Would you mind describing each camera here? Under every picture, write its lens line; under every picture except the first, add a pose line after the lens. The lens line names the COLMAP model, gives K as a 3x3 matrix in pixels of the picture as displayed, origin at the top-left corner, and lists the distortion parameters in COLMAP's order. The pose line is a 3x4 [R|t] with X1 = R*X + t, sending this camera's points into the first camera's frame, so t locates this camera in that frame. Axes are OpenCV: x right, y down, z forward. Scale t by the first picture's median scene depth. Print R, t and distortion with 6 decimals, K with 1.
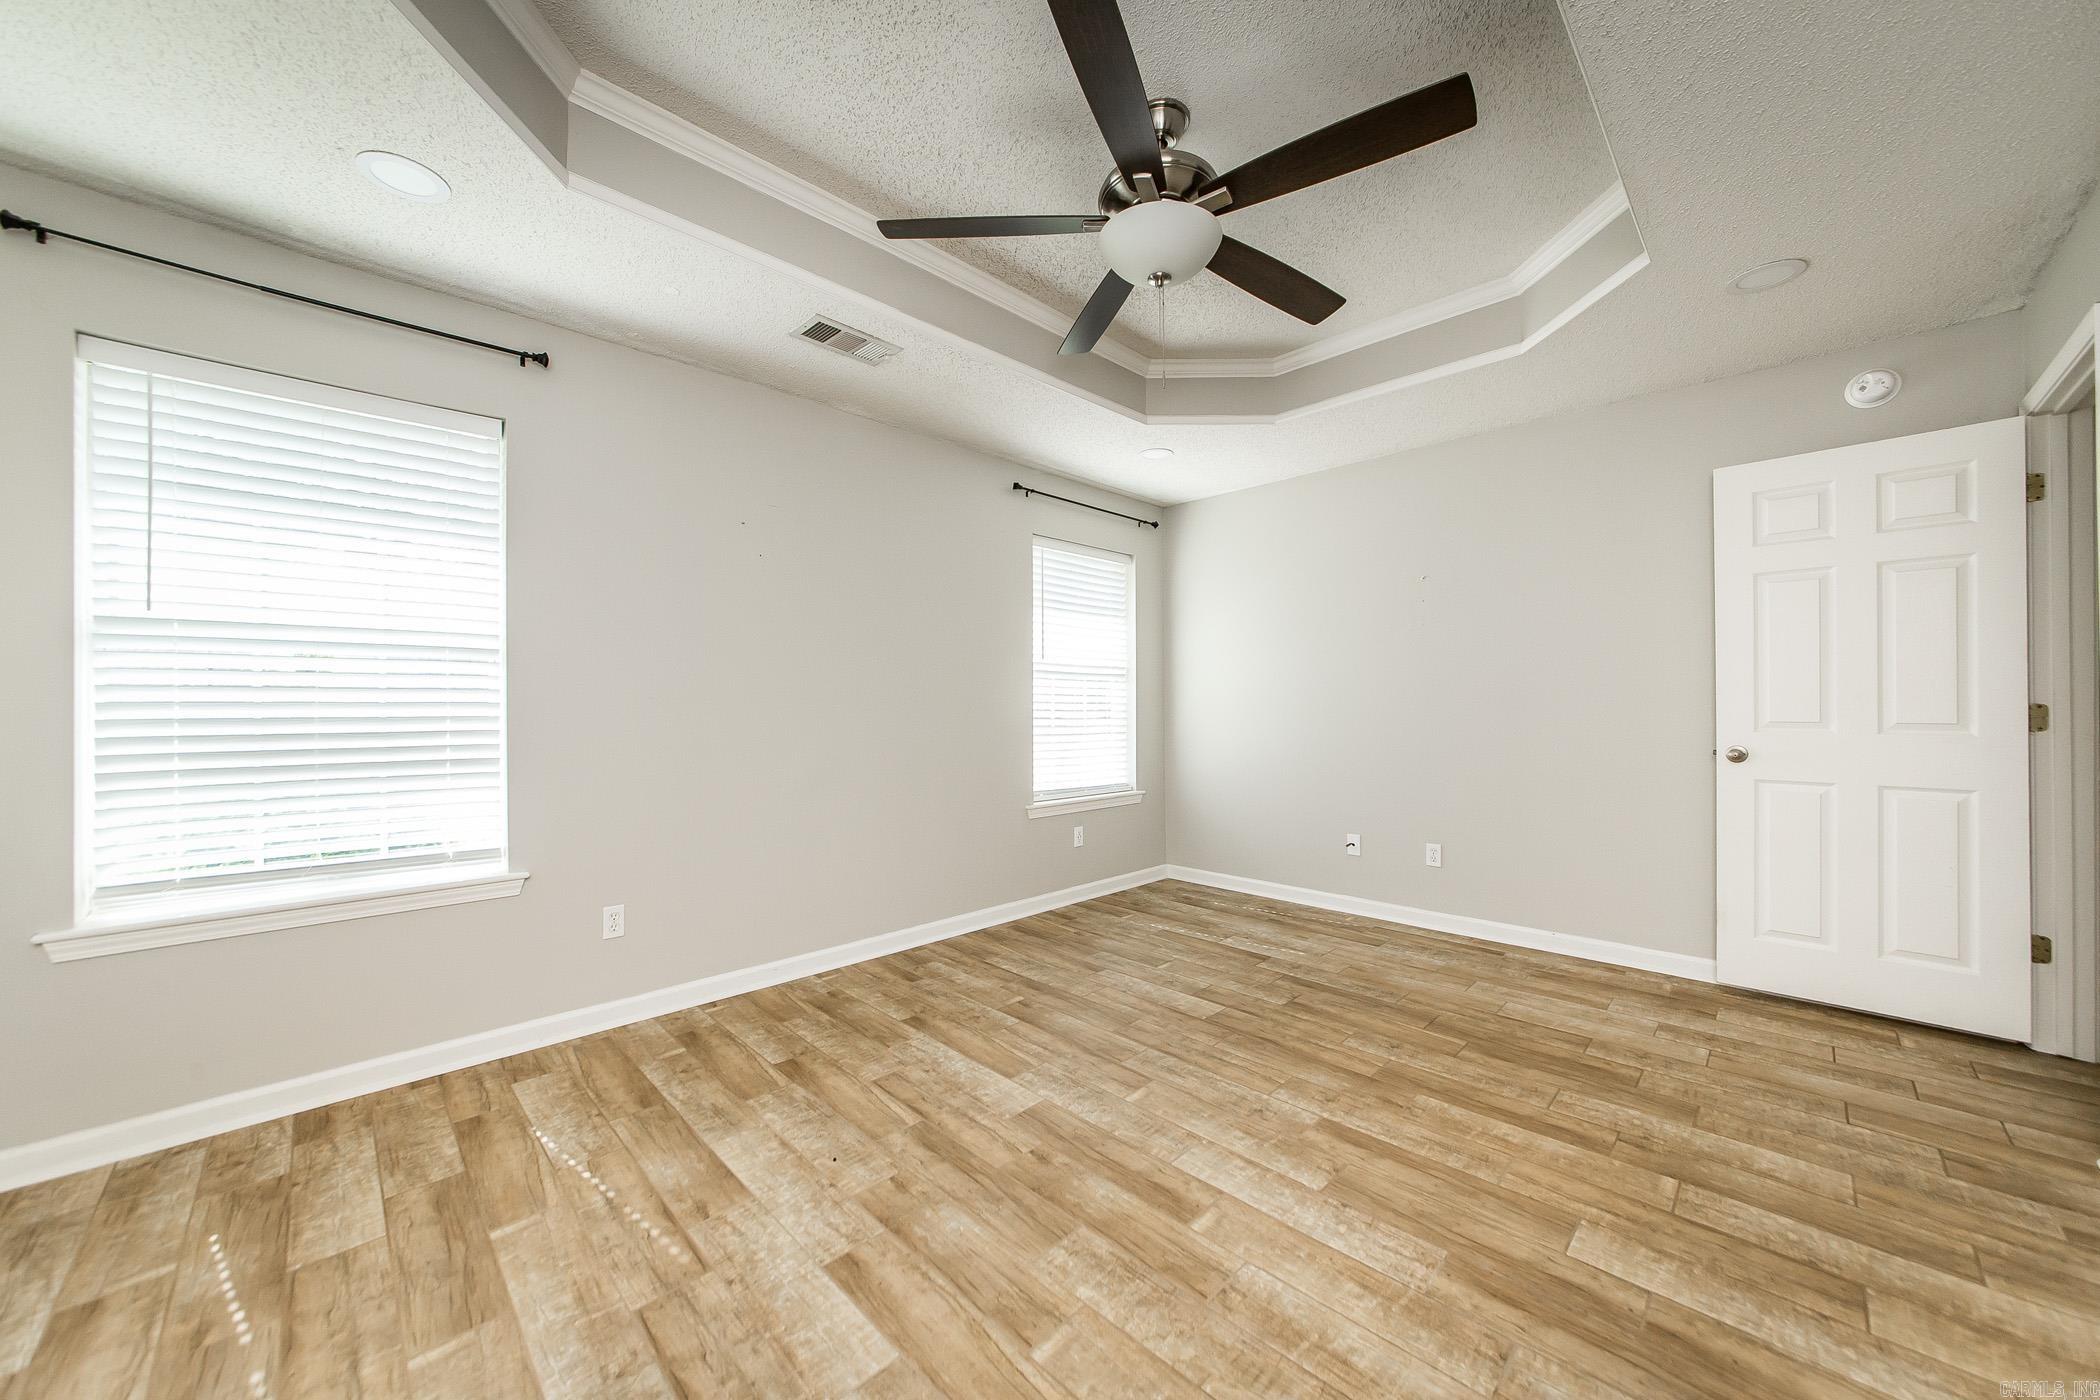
lens RADIAL K [[748.0, 0, 1038.0], [0, 748.0, 697.1], [0, 0, 1]] dist [-0.006376, 0.002361]
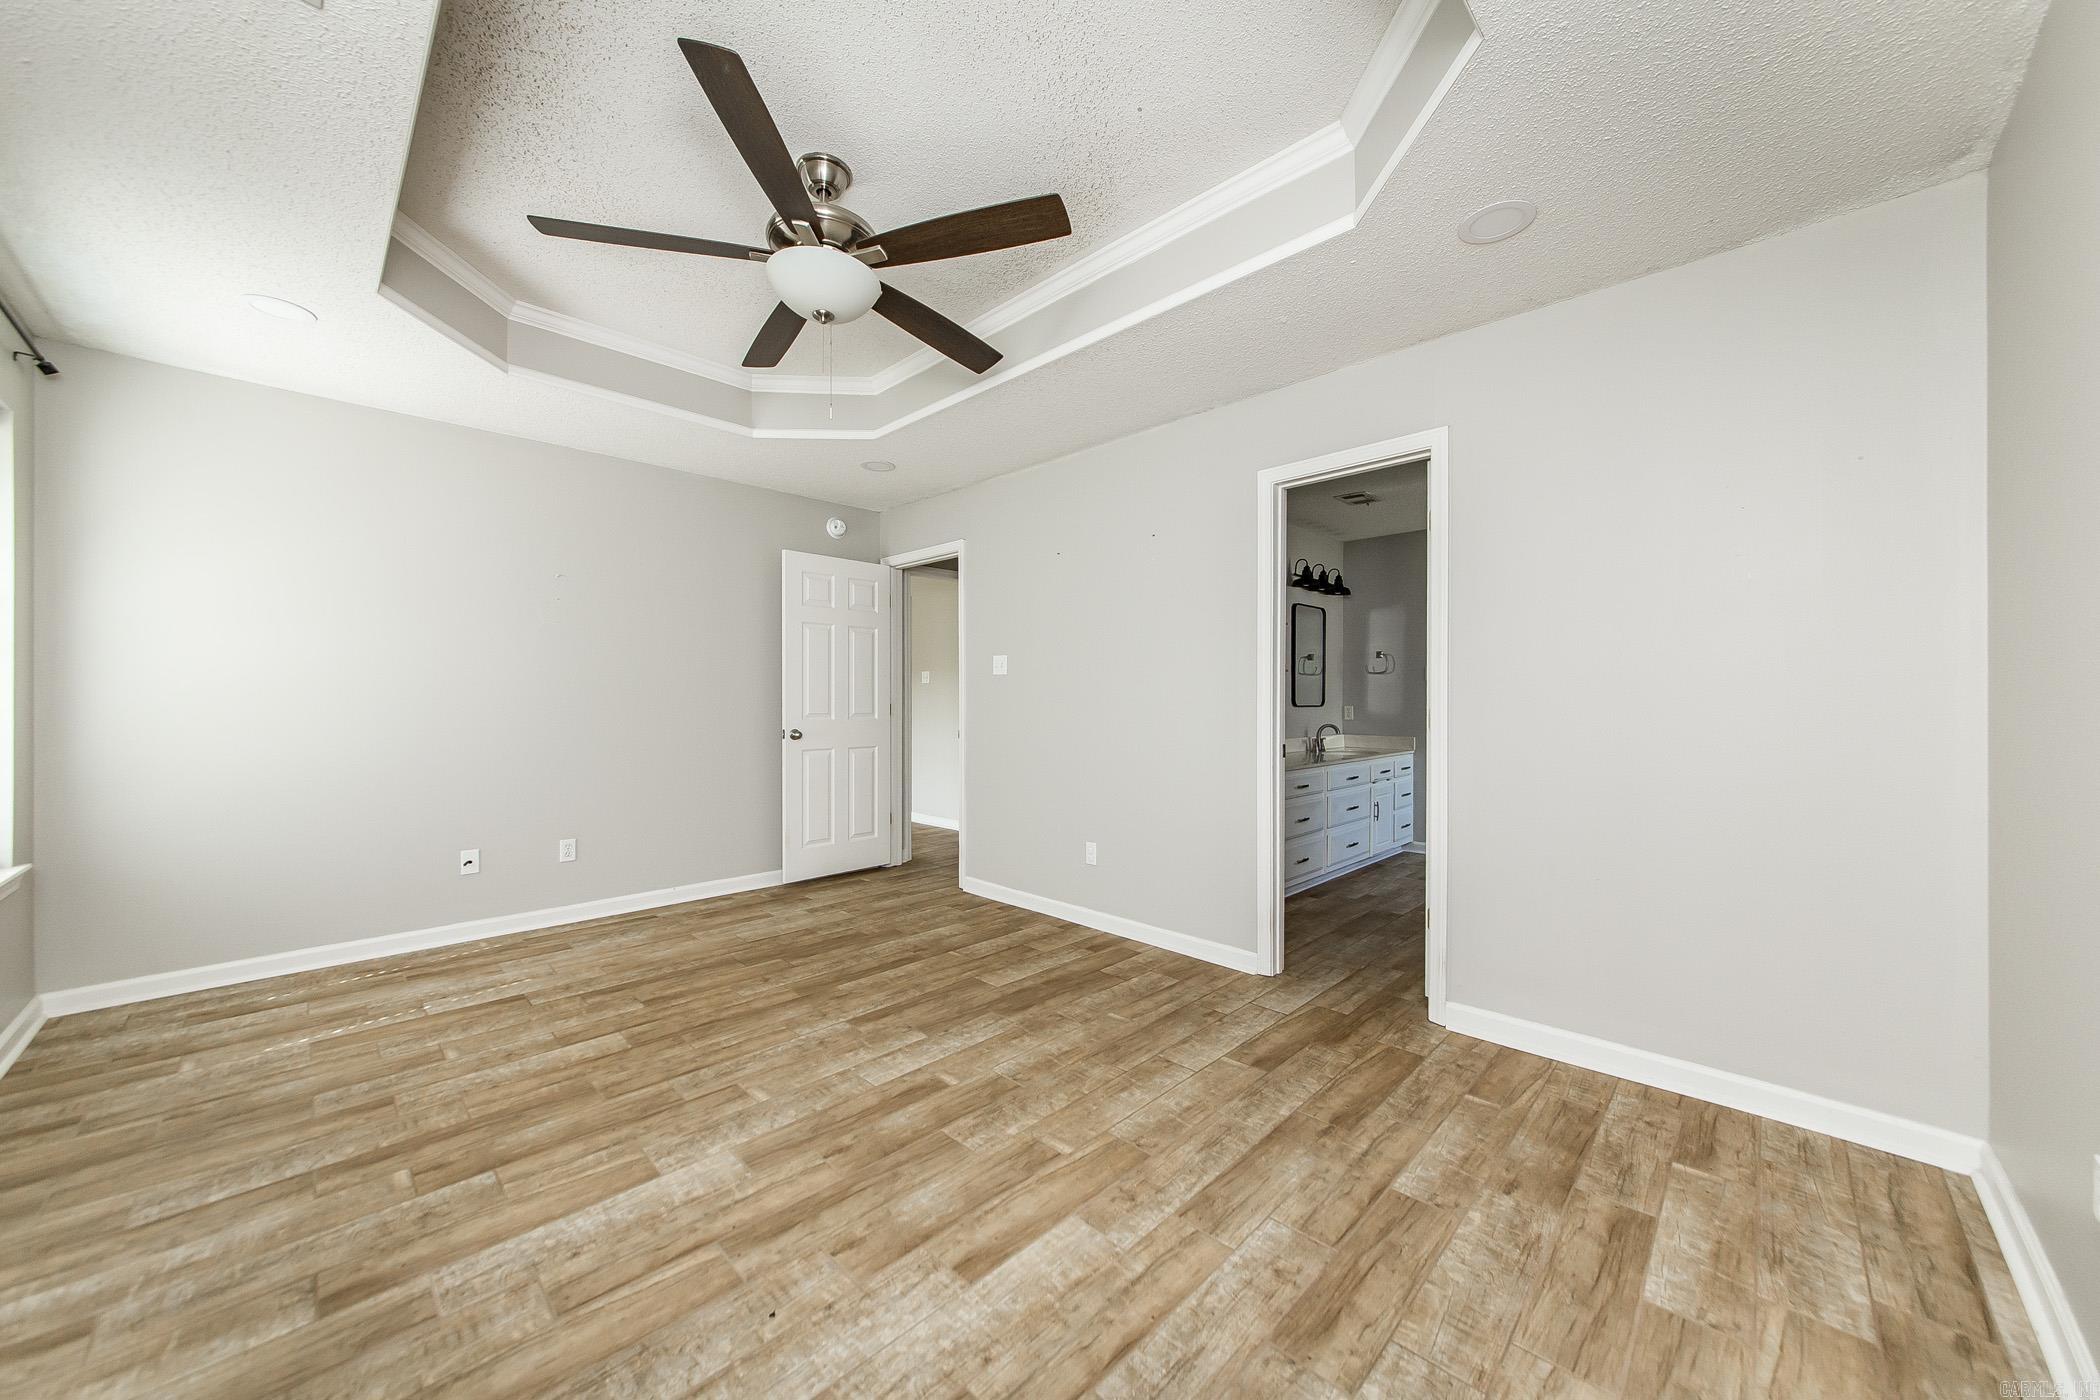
lens RADIAL K [[748.0, 0, 1034.1], [0, 748.0, 713.6], [0, 0, 1]] dist [-0.006376, 0.002361]
pose [[-0.000586, -0.010820, 0.999941, -0.803067], [-0.010280, 0.999889, 0.010813, 0.009824], [-0.999947, -0.010273, -0.000697, 0.597660]]
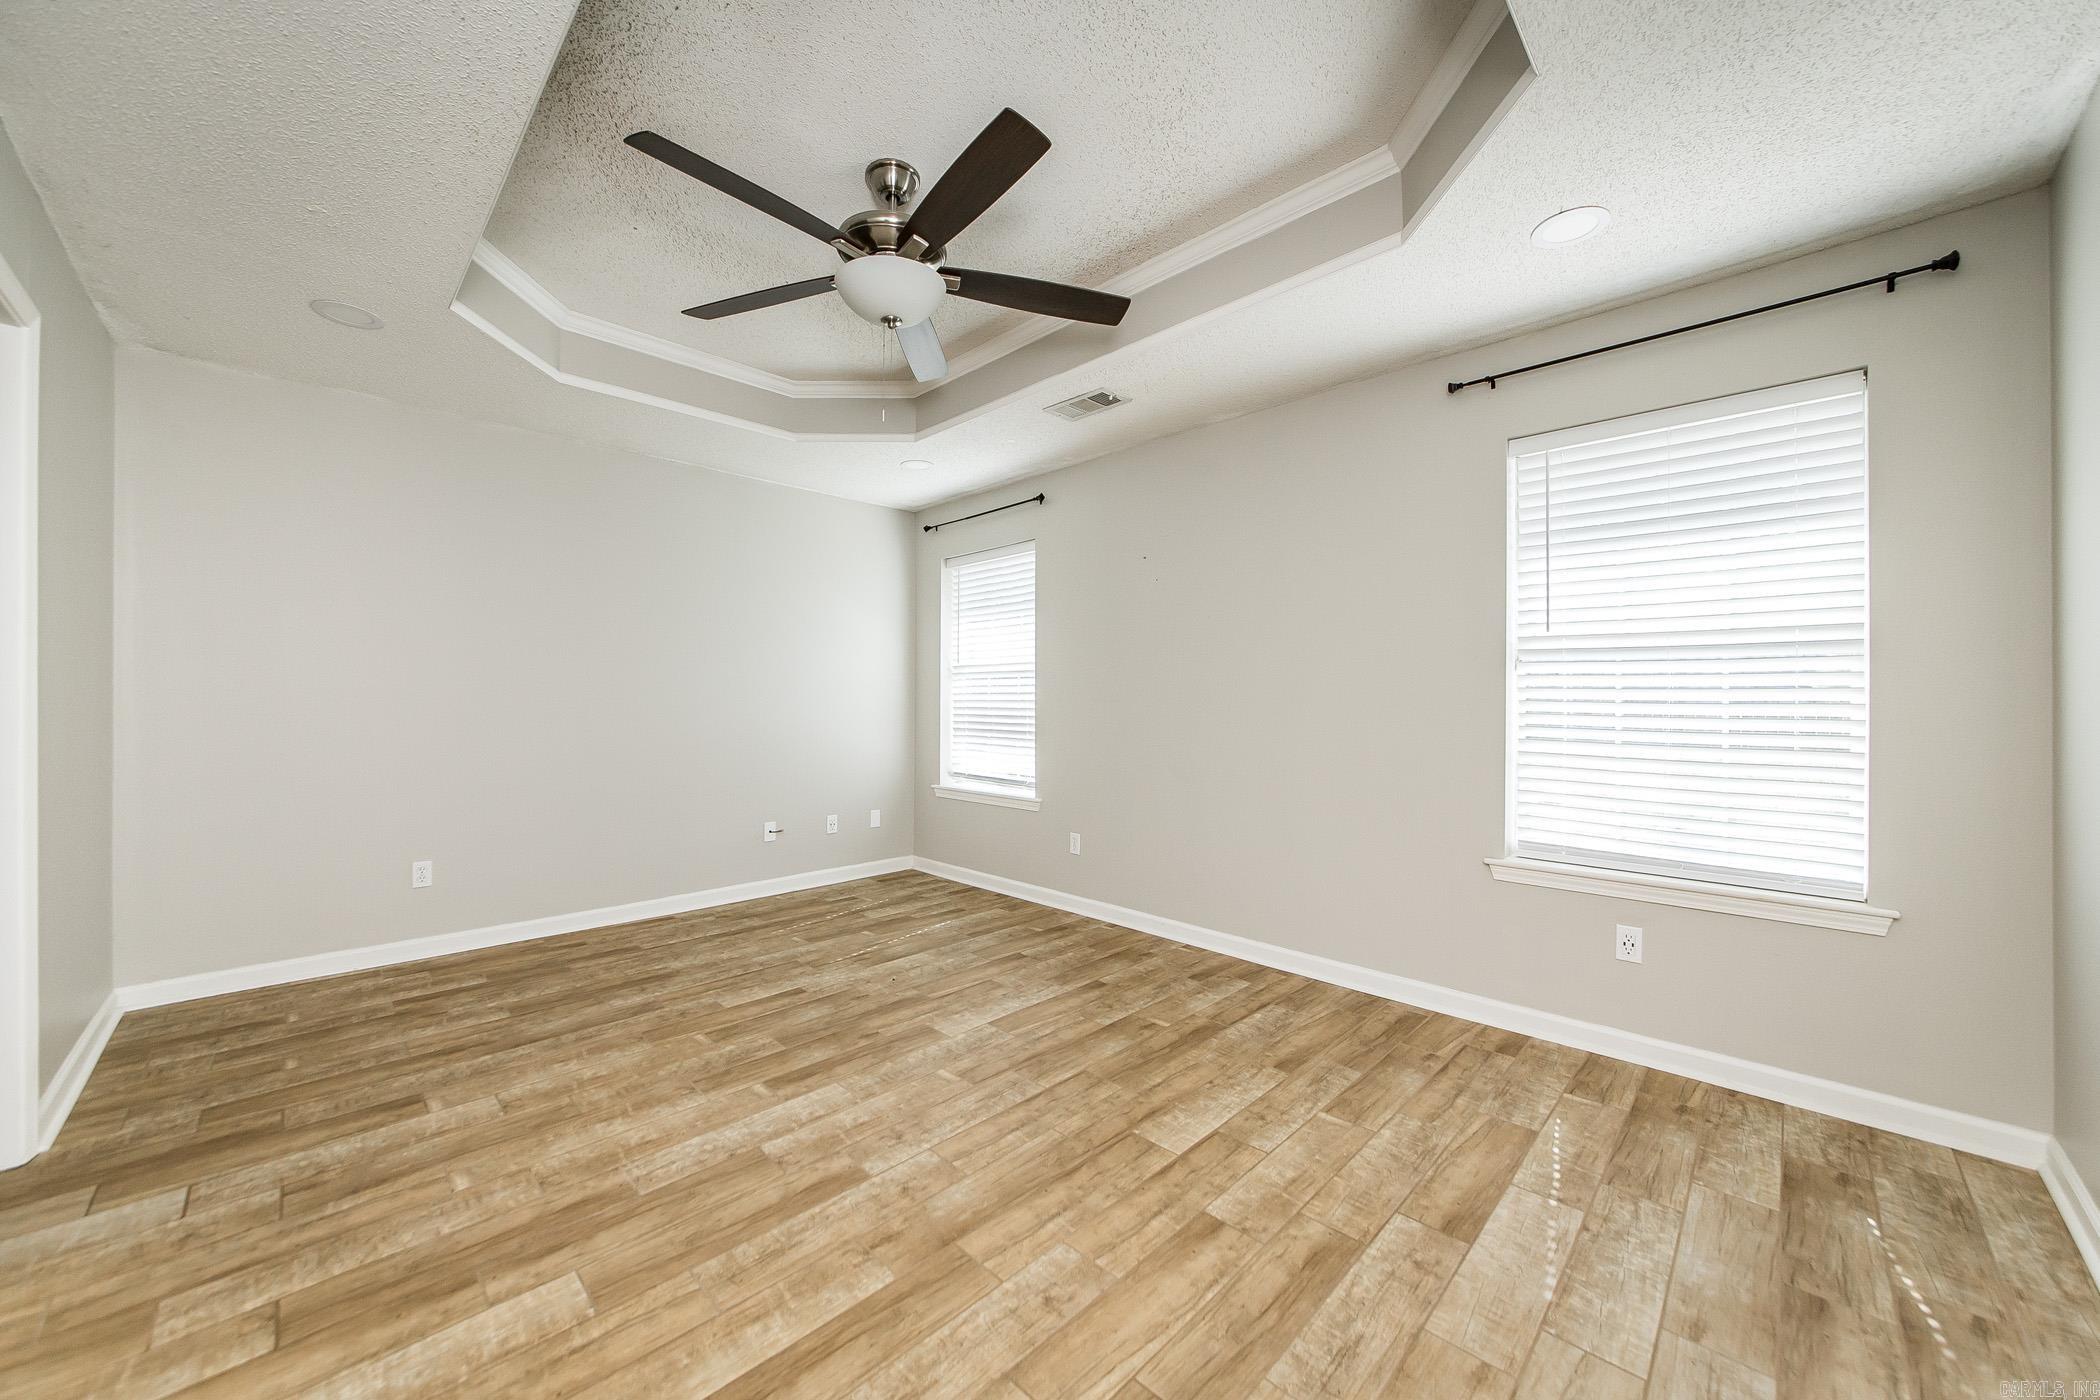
lens RADIAL K [[748.0, 0, 1070.5], [0, 748.0, 706.8], [0, 0, 1]] dist [-0.006376, 0.002361]
pose [[0.046775, 0.010034, -0.998855, 1.123625], [0.007127, 0.999921, 0.010379, -0.002802], [0.998880, -0.007604, 0.046700, 1.057047]]
